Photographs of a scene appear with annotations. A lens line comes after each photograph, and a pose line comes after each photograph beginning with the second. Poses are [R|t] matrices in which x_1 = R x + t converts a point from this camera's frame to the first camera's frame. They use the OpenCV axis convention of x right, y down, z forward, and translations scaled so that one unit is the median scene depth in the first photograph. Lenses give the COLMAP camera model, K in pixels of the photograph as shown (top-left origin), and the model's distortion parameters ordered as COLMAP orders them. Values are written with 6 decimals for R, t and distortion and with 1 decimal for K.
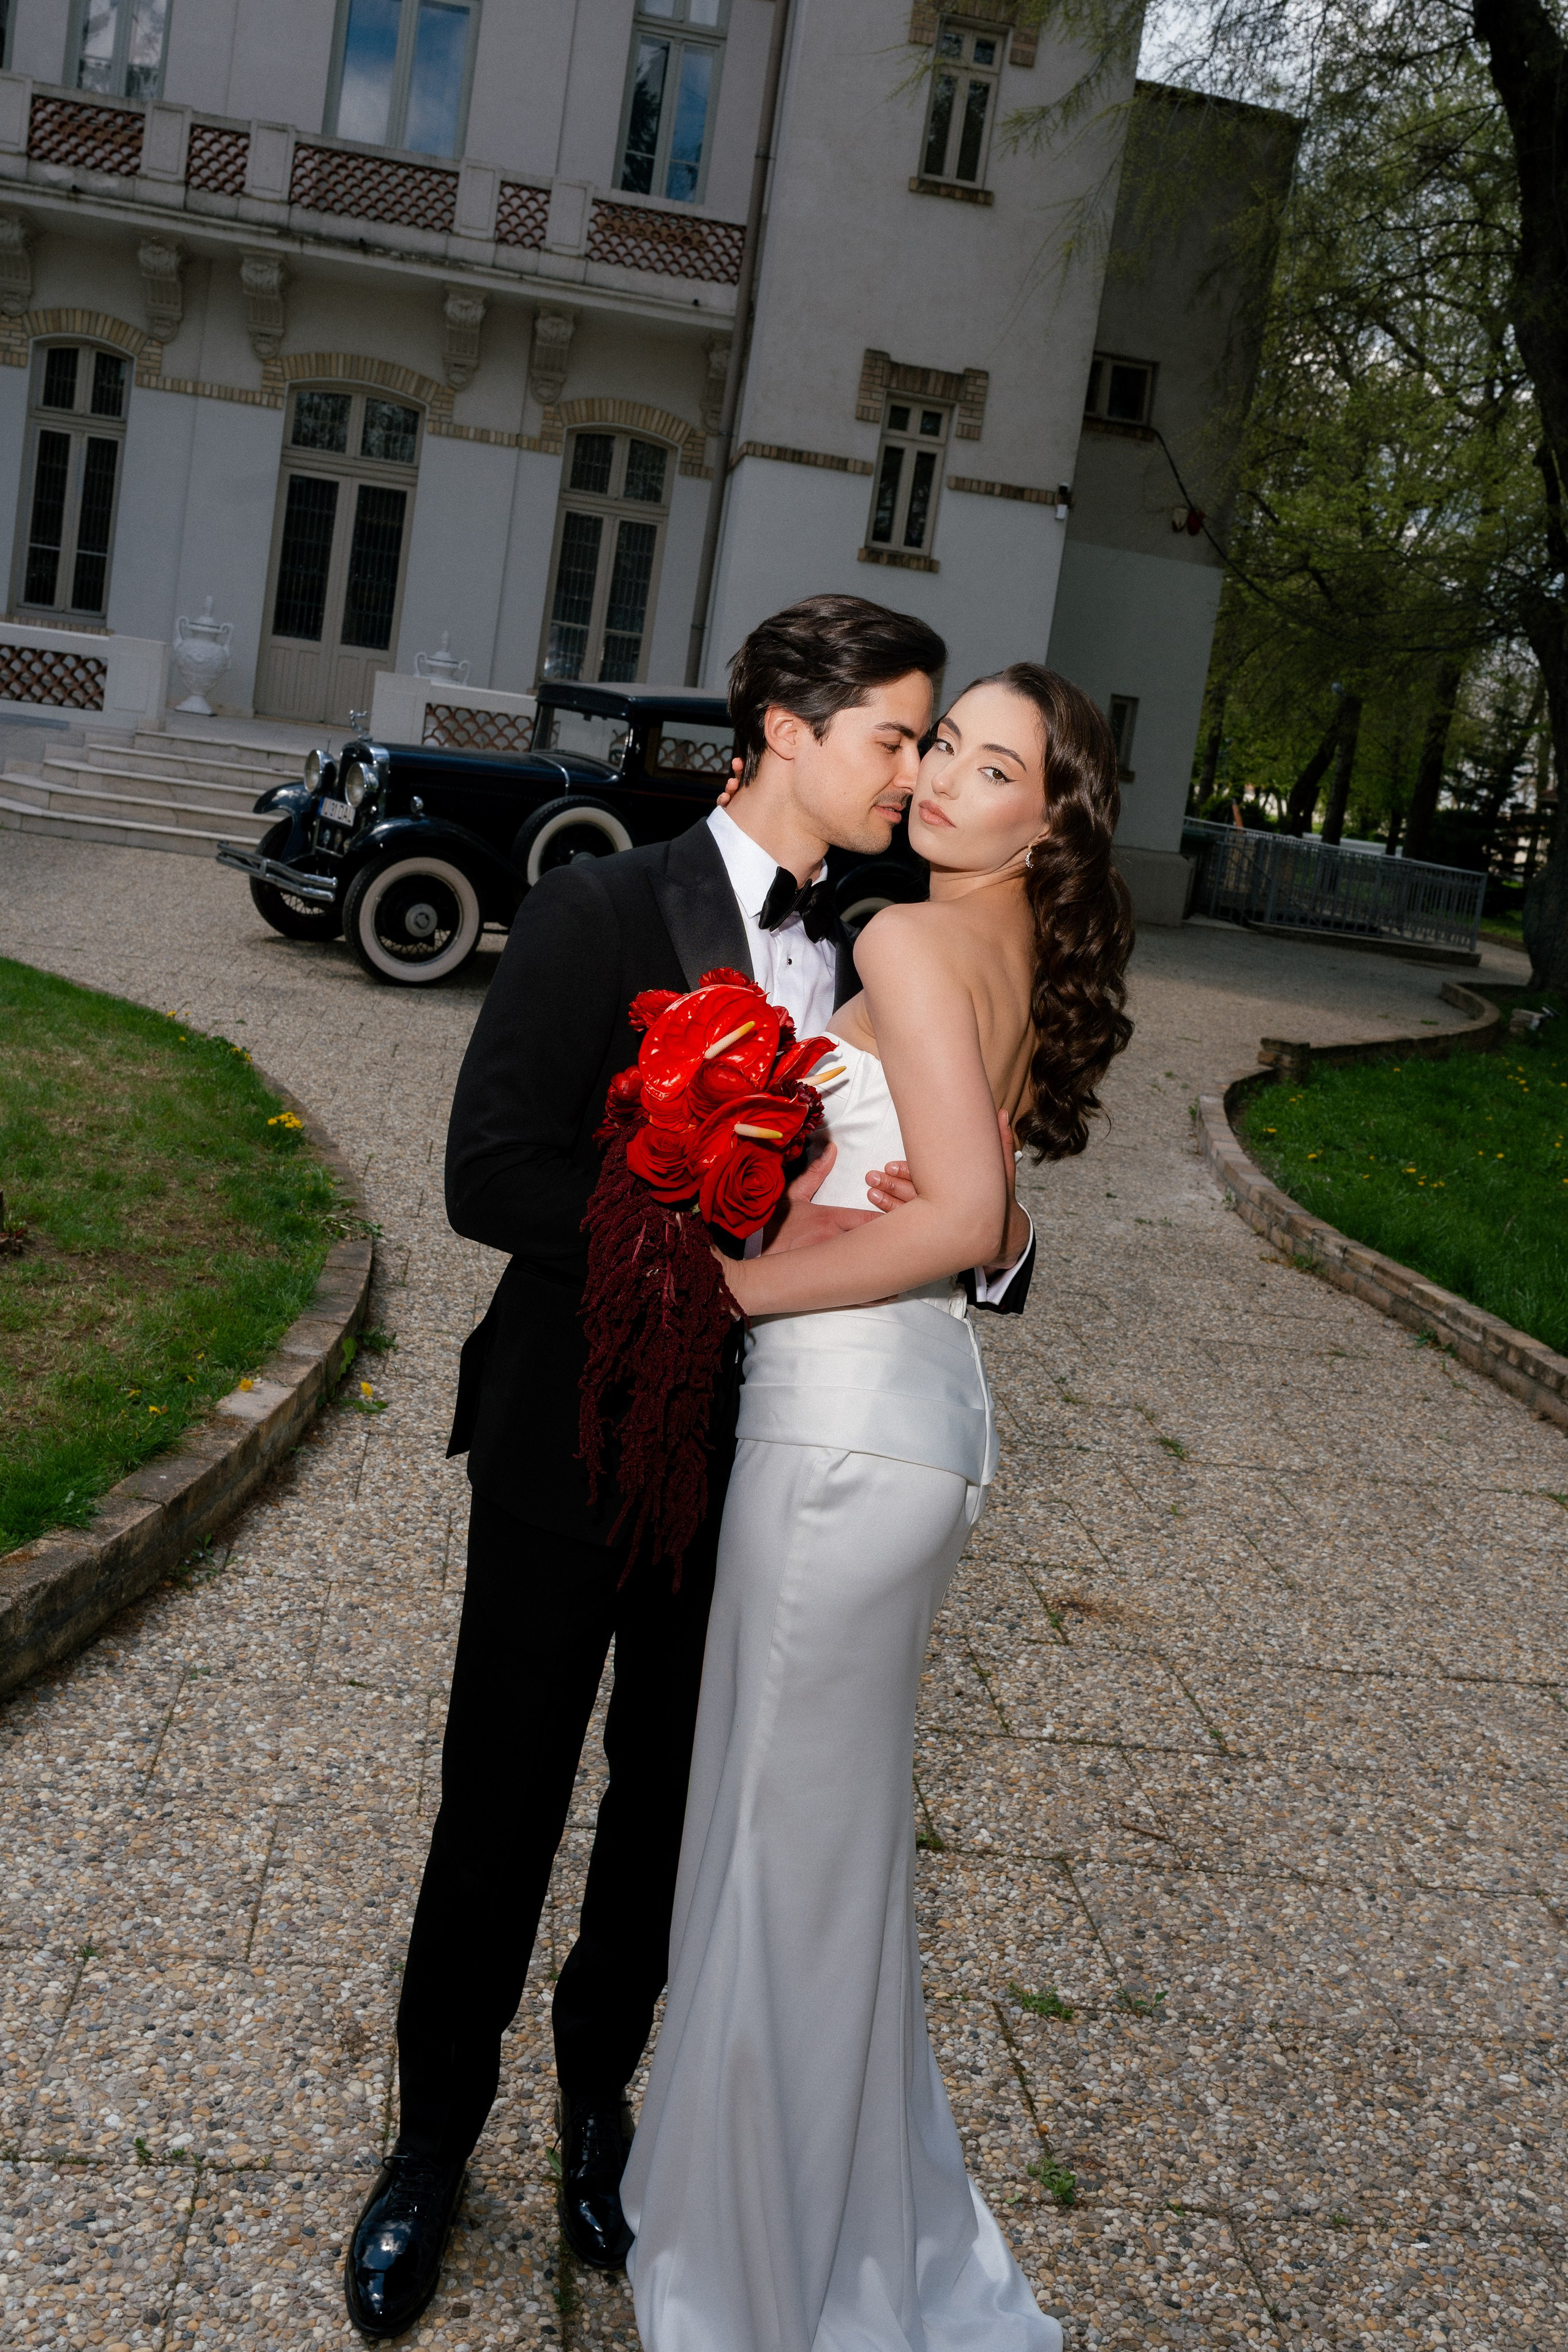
lens RADIAL K [[2162.3, 0, 826.4], [0, 2162.3, 985.3], [0, 0, 1]] dist [-0.000335, -0.002314]
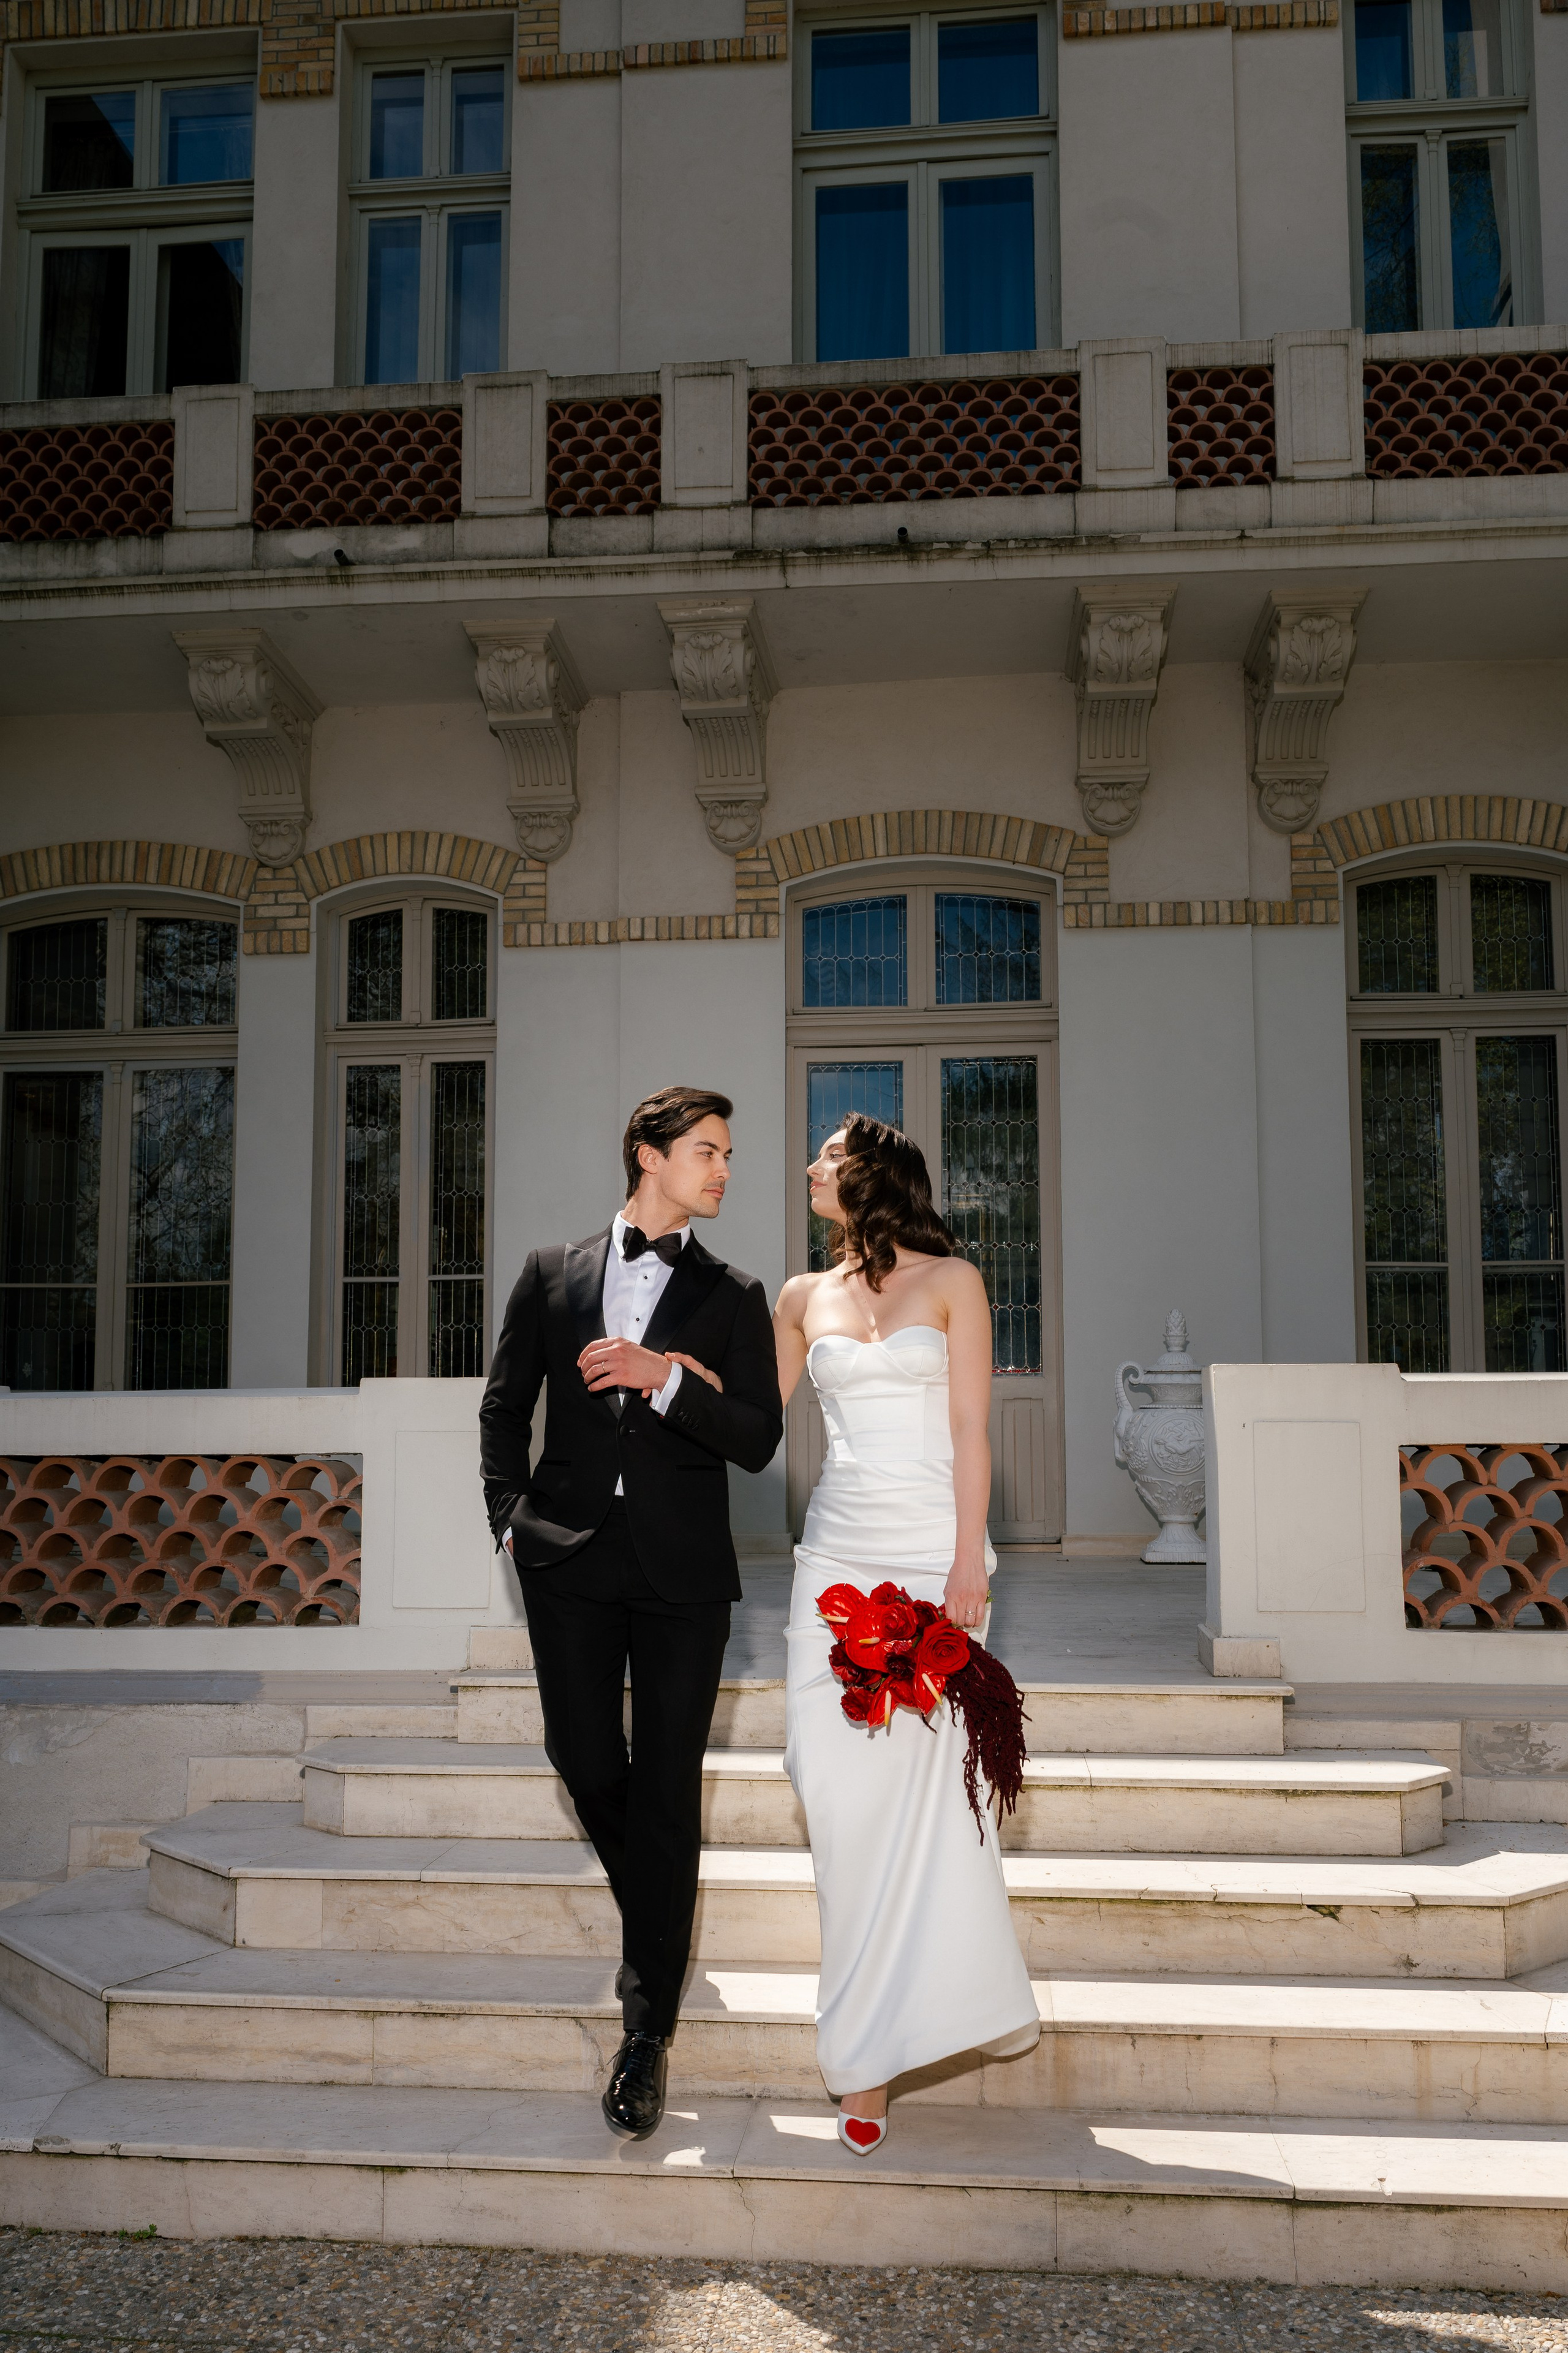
lens RADIAL K [[2017.3, 0, 765.8], [0, 2017.3, 1264.4], [0, 0, 1]] dist [-0.006051, -0.001443]
pose [[0.958807, -0.167916, -0.229115, -0.306308], [0.110231, 0.963312, -0.244703, -0.148563], [0.261799, 0.209367, 0.942139, 1.095693]]
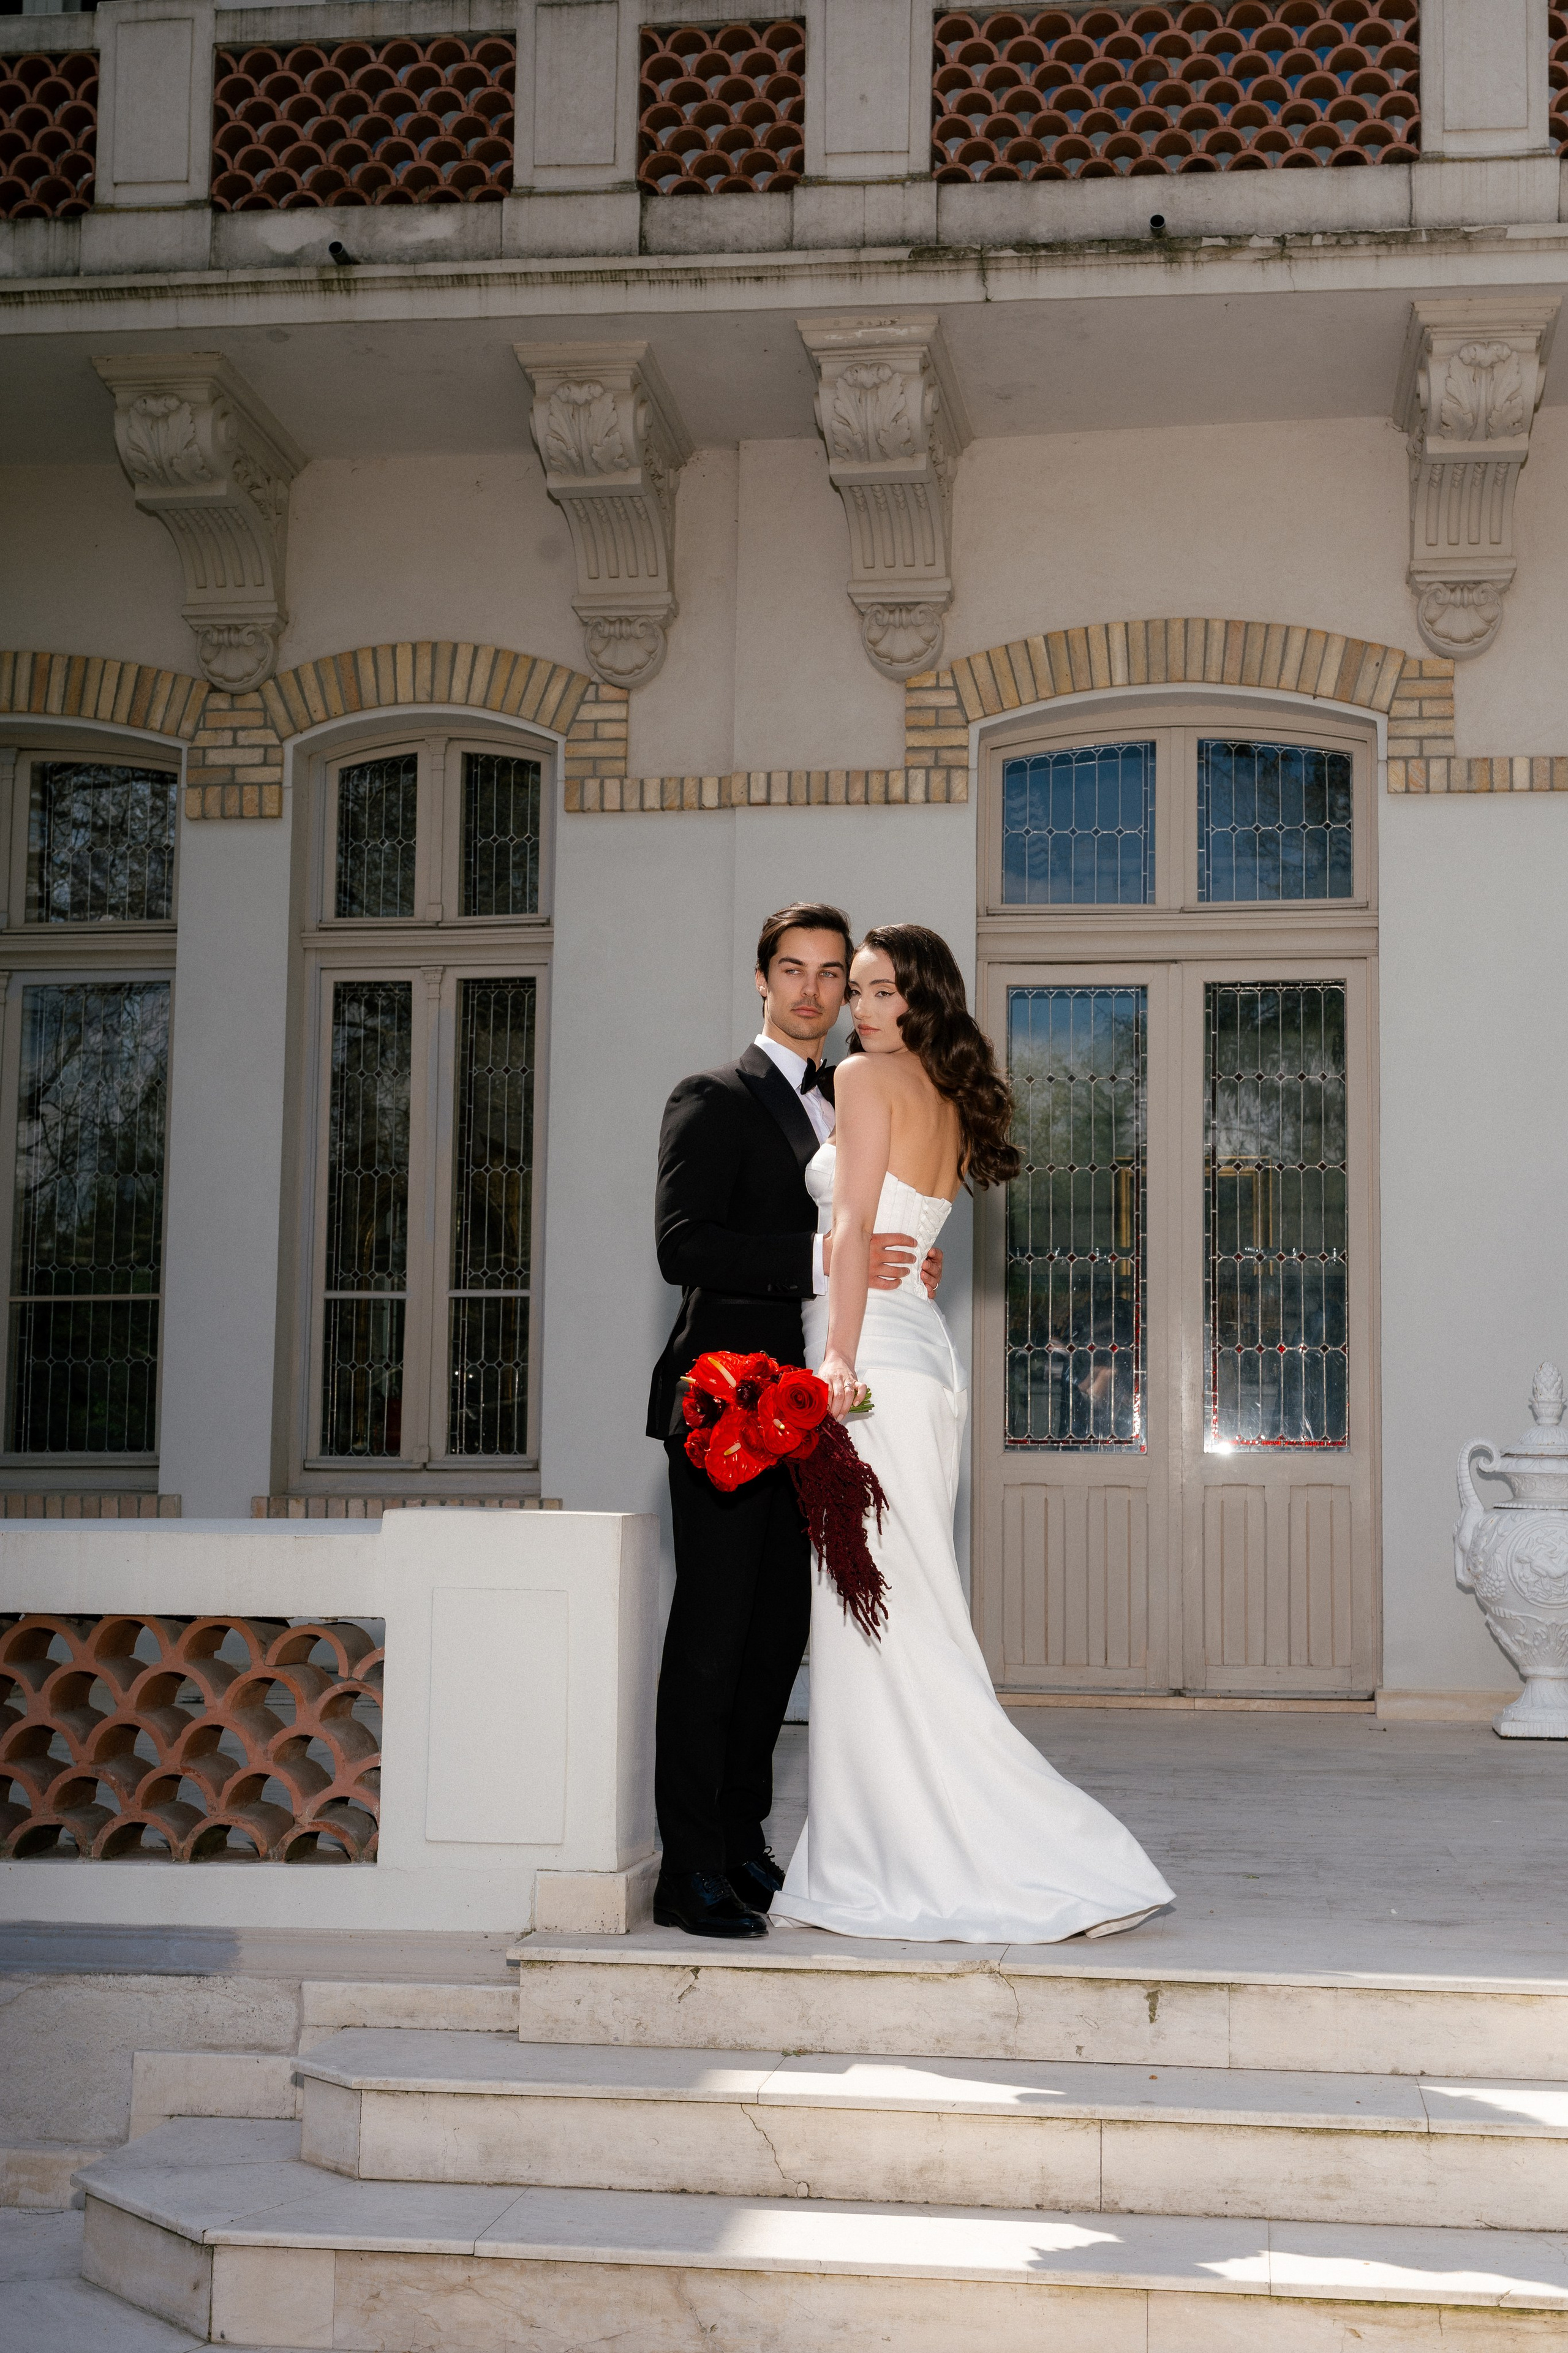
lens RADIAL K [[3025.5, 0, 847.5], [0, 3025.5, 1181.0], [0, 0, 1]] dist [0.000662, 0.000290]
pose [[0.954533, -0.159712, -0.251712, -0.303866], [0.093168, 0.961904, -0.257022, -0.164793], [0.283172, 0.221884, 0.933049, 1.069875]]
